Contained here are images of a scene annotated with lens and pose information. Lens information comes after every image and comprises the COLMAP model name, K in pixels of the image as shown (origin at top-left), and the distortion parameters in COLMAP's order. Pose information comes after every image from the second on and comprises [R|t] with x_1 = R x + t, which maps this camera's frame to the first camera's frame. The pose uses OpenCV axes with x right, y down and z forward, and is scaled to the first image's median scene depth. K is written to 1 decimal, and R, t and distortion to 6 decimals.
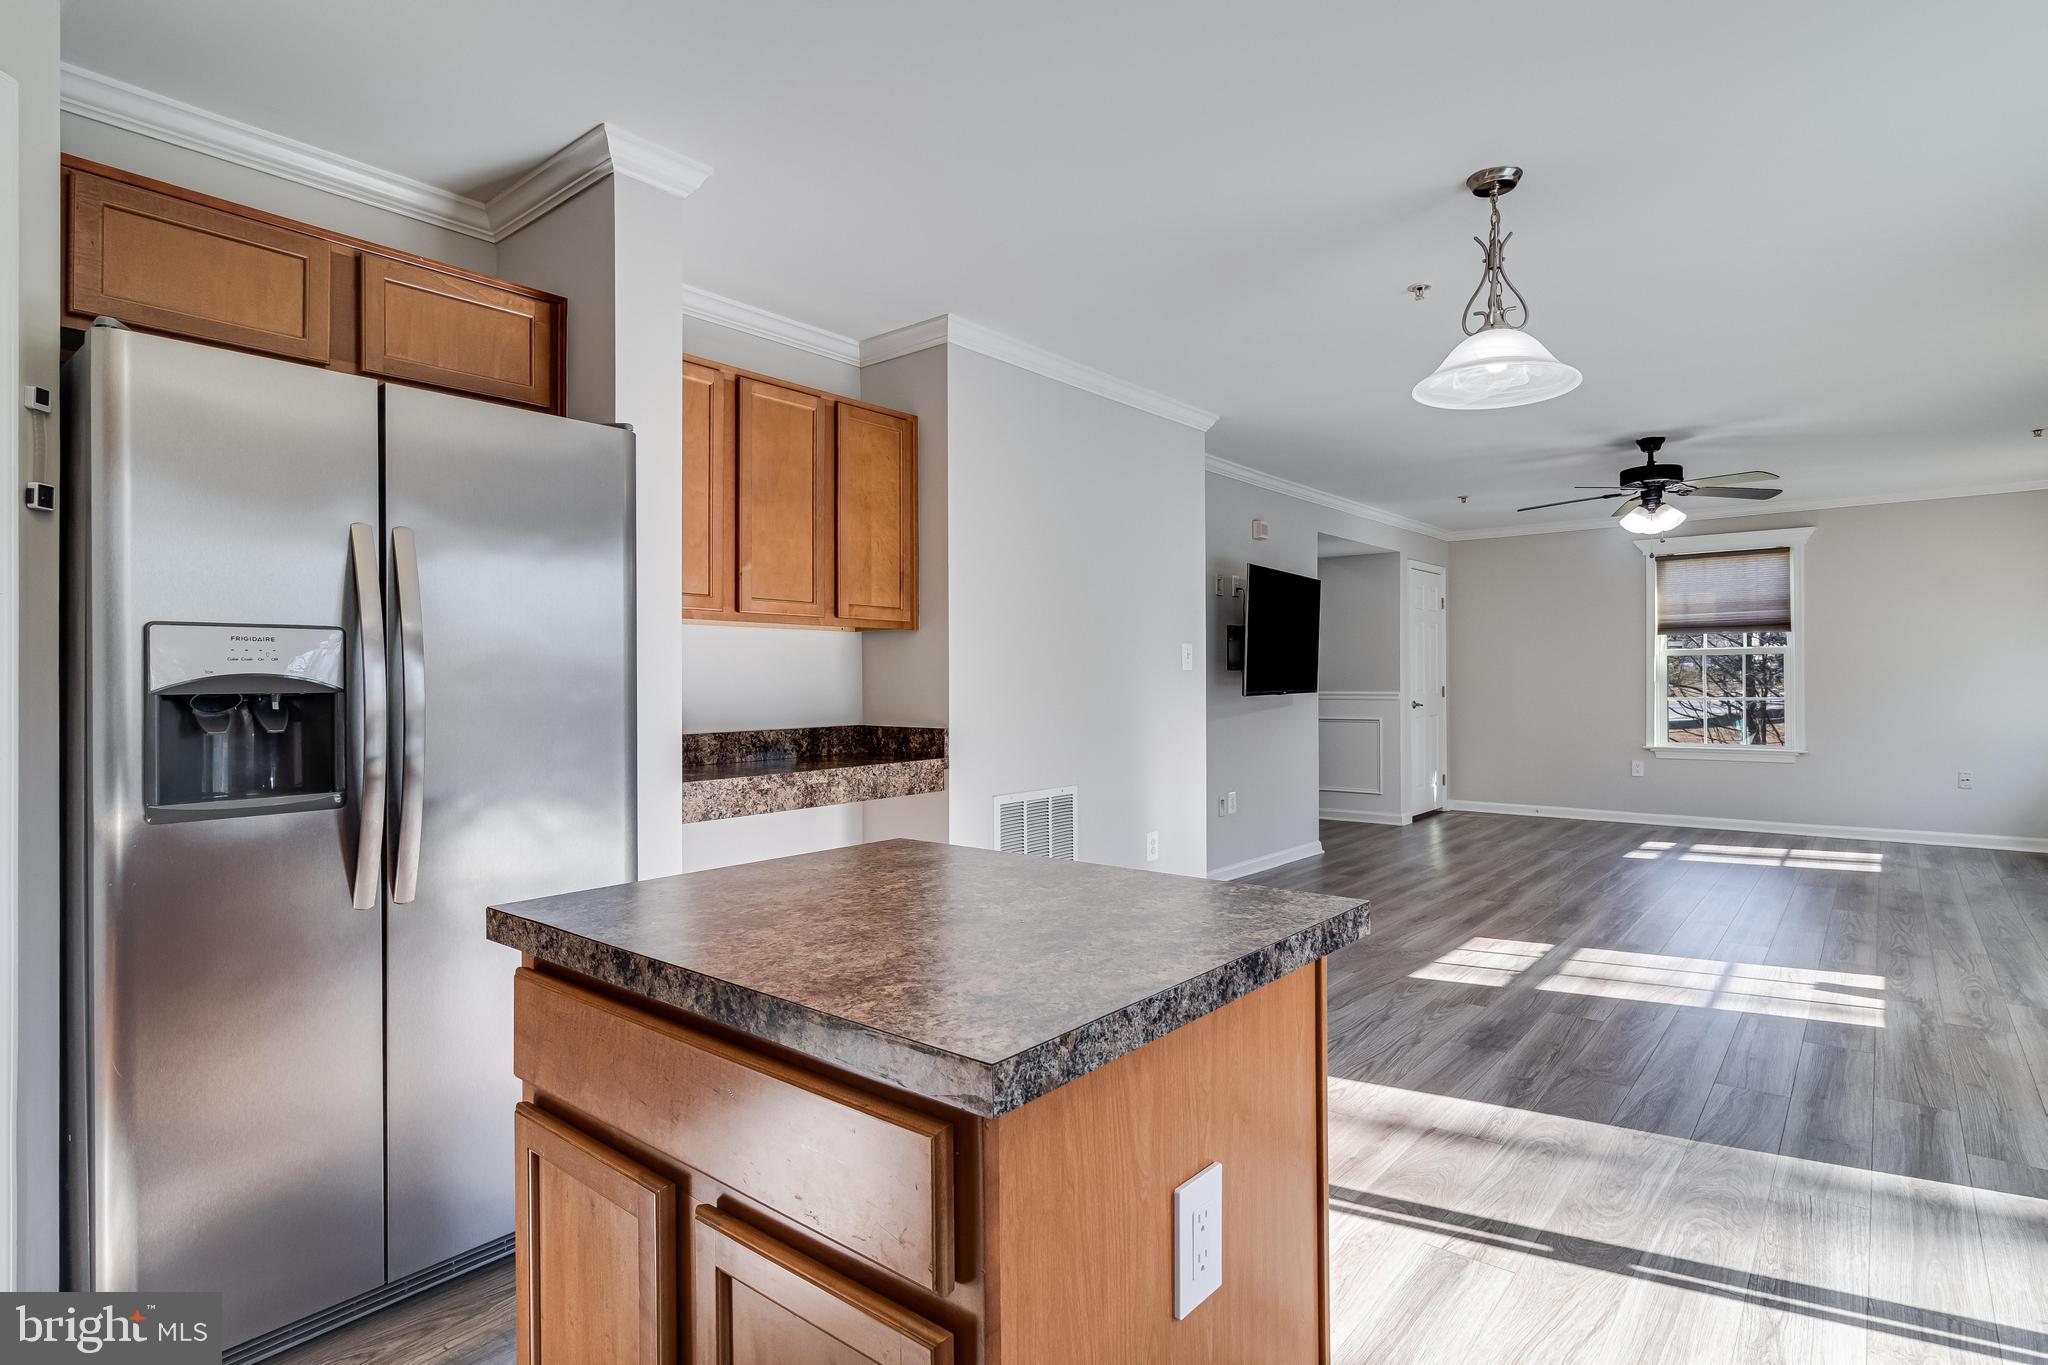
lens RADIAL K [[1038.6, 0, 1031.7], [0, 1038.6, 672.9], [0, 0, 1]] dist [-0.002700, -0.000886]
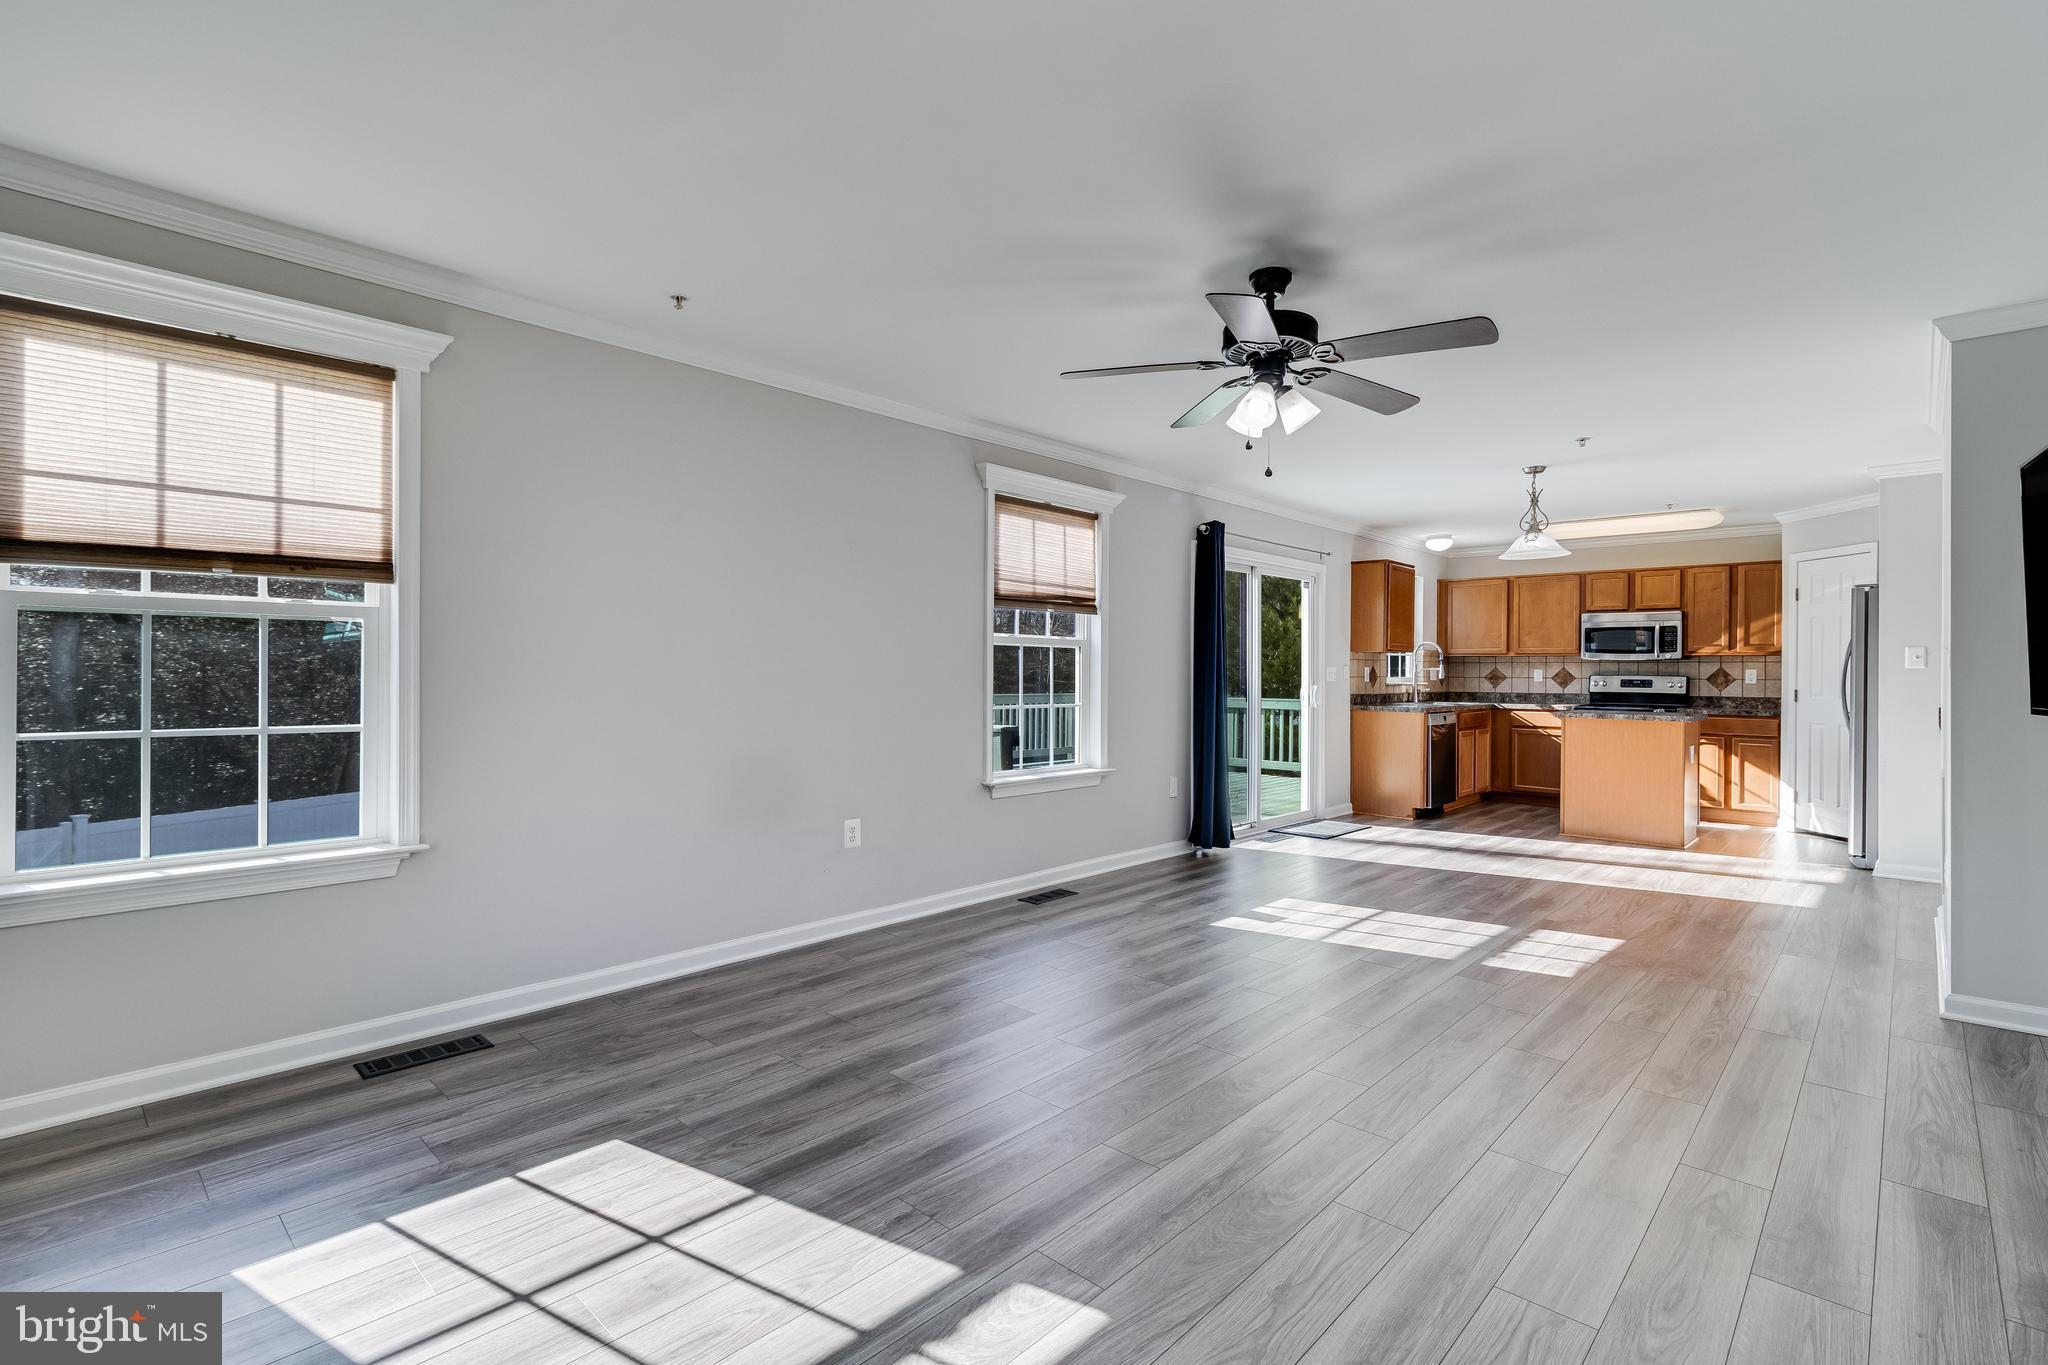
lens RADIAL K [[942.9, 0, 1027.3], [0, 942.9, 677.7], [0, 0, 1]] dist [0.001751, -0.000160]
pose [[-0.997967, 0.000975, 0.063724, 0.720076], [0.000957, 0.999999, -0.000324, 0.003905], [-0.063725, -0.000262, -0.997967, 1.586075]]
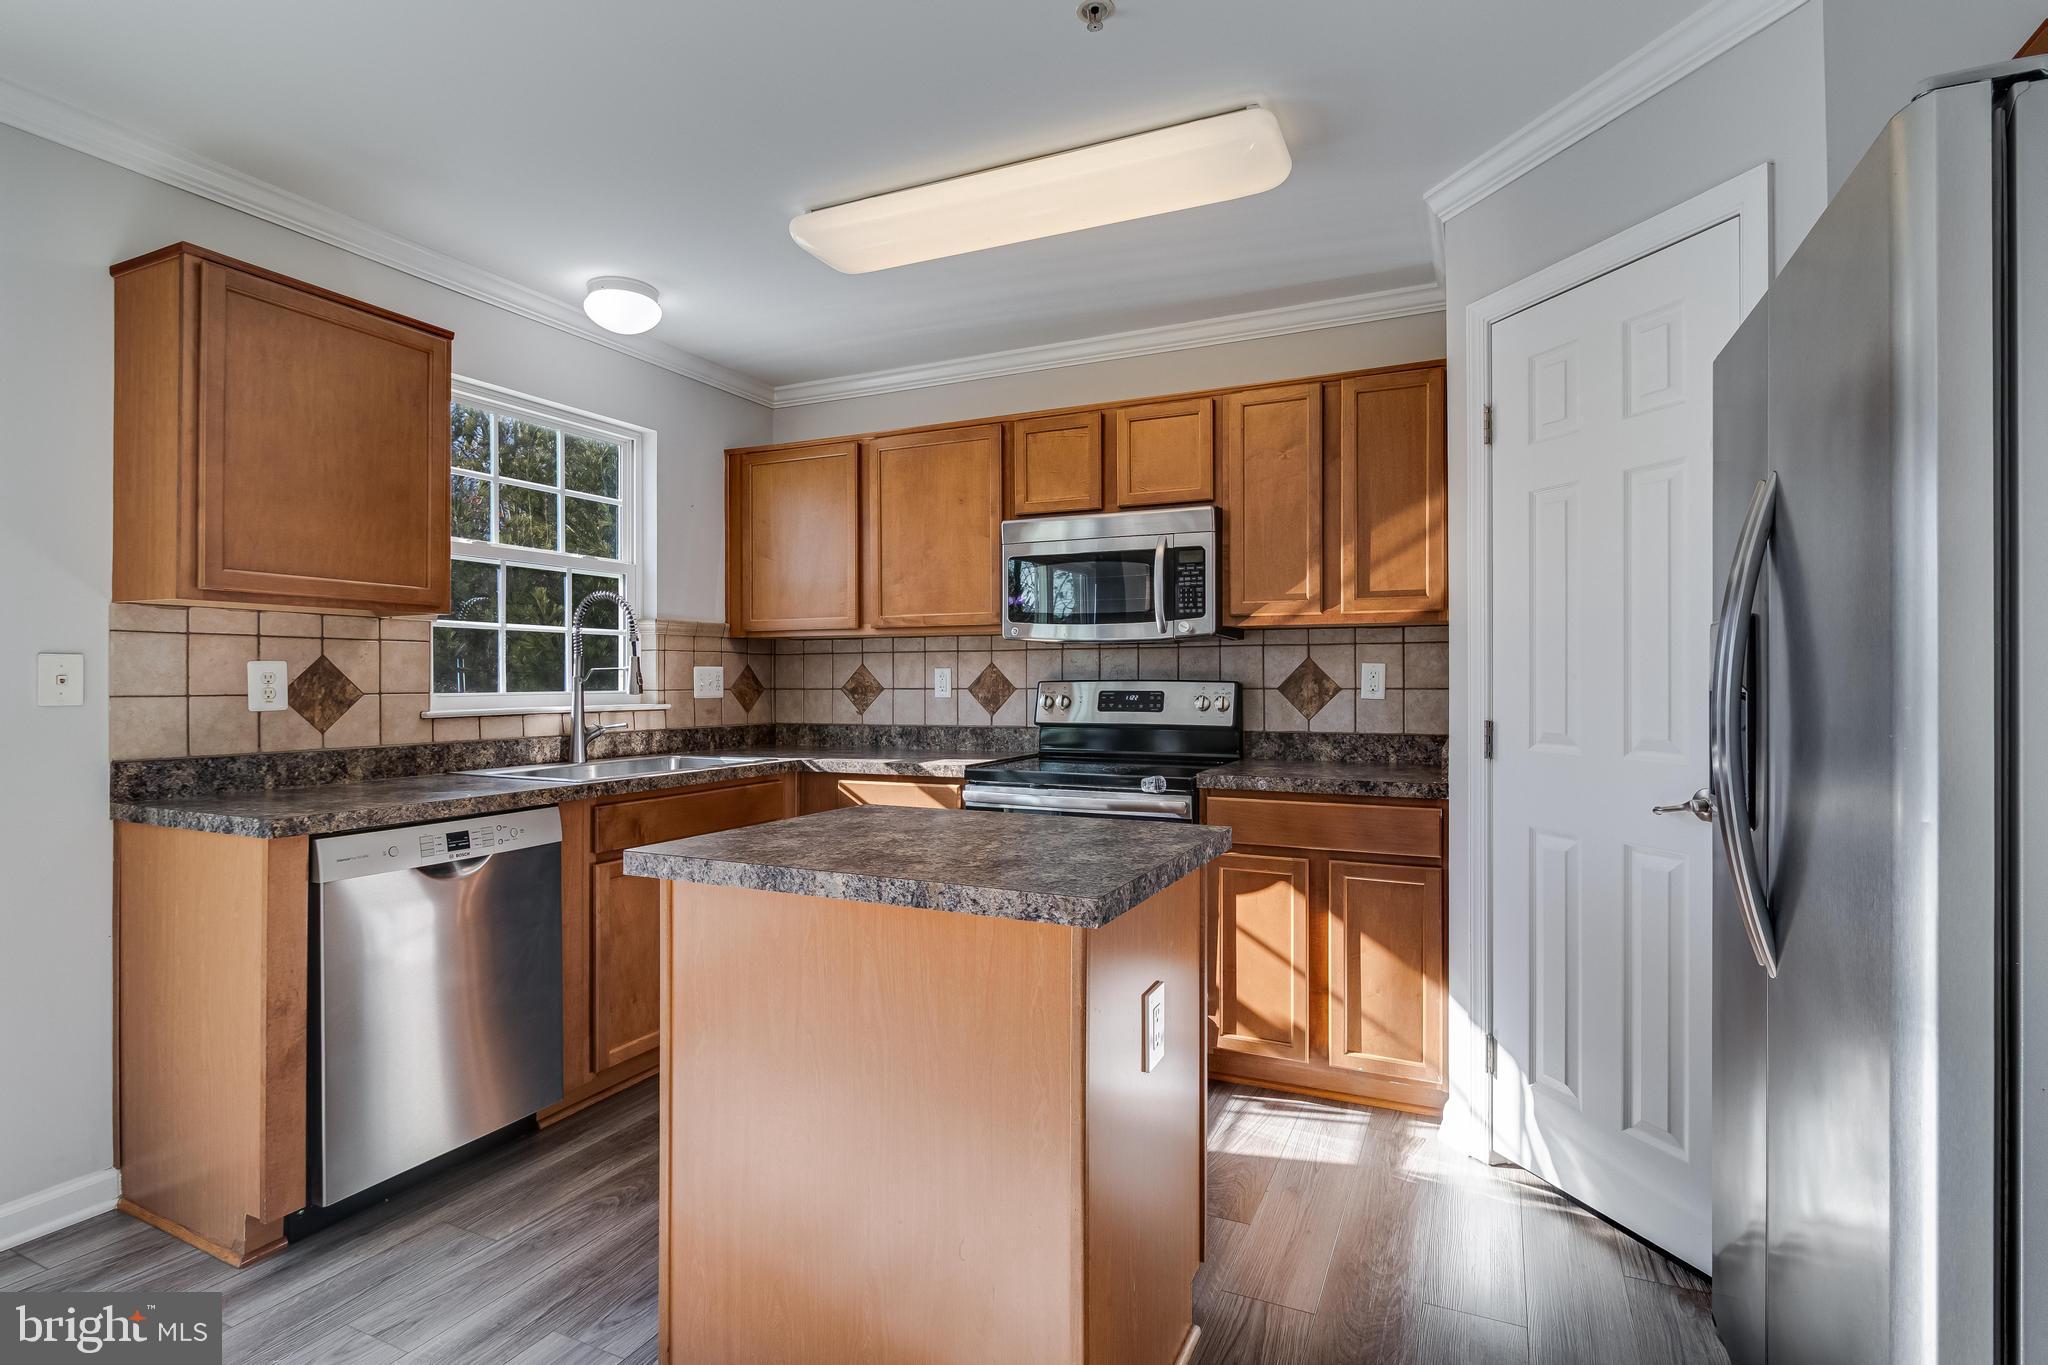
lens RADIAL K [[1005.2, 0, 1024.0], [0, 1005.2, 682.5], [0, 0, 1]] dist [0.002998, 0.000331]
pose [[-0.967933, 0.010781, -0.250976, 0.036719], [0.011905, 0.999925, -0.002962, 0.002802], [0.250925, -0.005855, -0.967989, 0.569590]]
